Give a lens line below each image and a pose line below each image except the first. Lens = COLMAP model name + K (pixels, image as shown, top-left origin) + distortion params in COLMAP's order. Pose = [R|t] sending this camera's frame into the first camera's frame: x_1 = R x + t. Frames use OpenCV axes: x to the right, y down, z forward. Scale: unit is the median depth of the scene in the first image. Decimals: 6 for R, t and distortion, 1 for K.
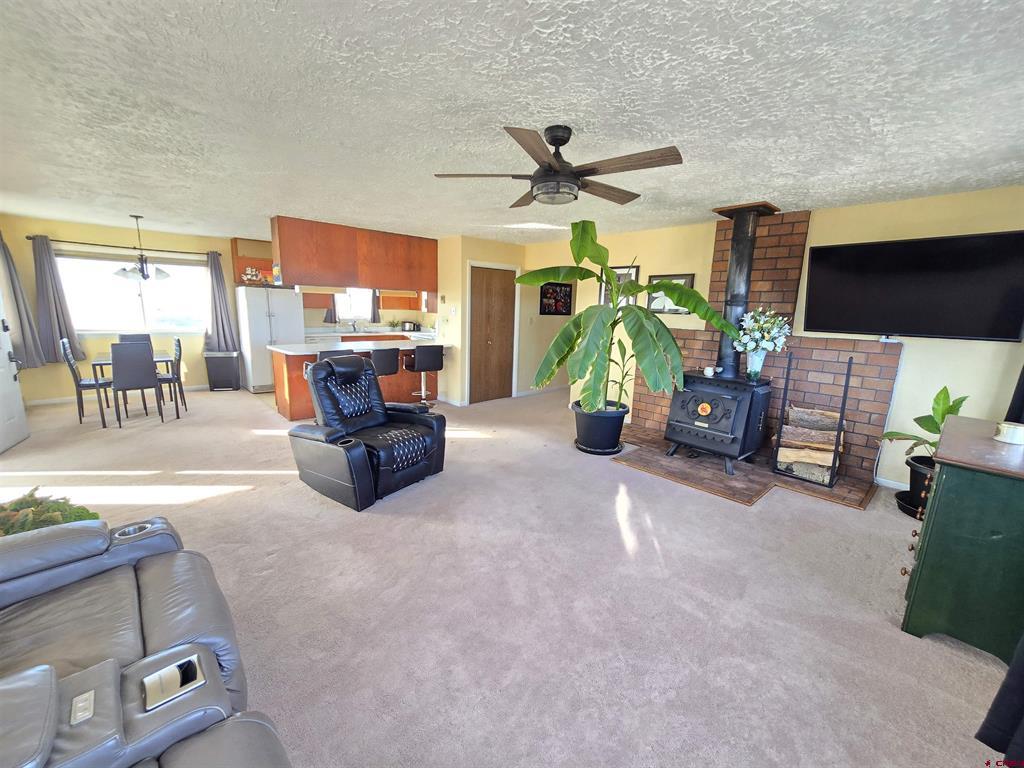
lens RADIAL K [[416.0, 0, 514.2], [0, 416.0, 389.3], [0, 0, 1]] dist [-0.001587, -0.000127]
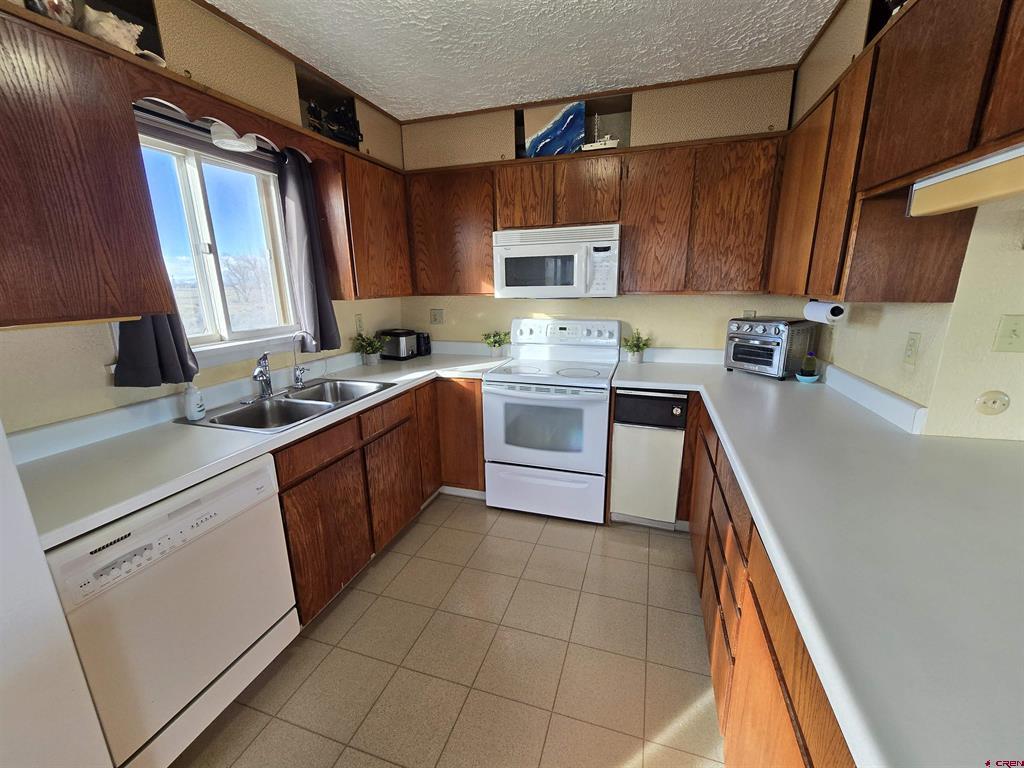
lens RADIAL K [[416.0, 0, 513.4], [0, 416.0, 387.5], [0, 0, 1]] dist [-0.001587, -0.000127]
pose [[0.882040, -0.144679, 0.448413, -0.343131], [0.124090, 0.989421, 0.075147, -0.135058], [-0.454541, -0.010639, 0.890662, 0.673777]]
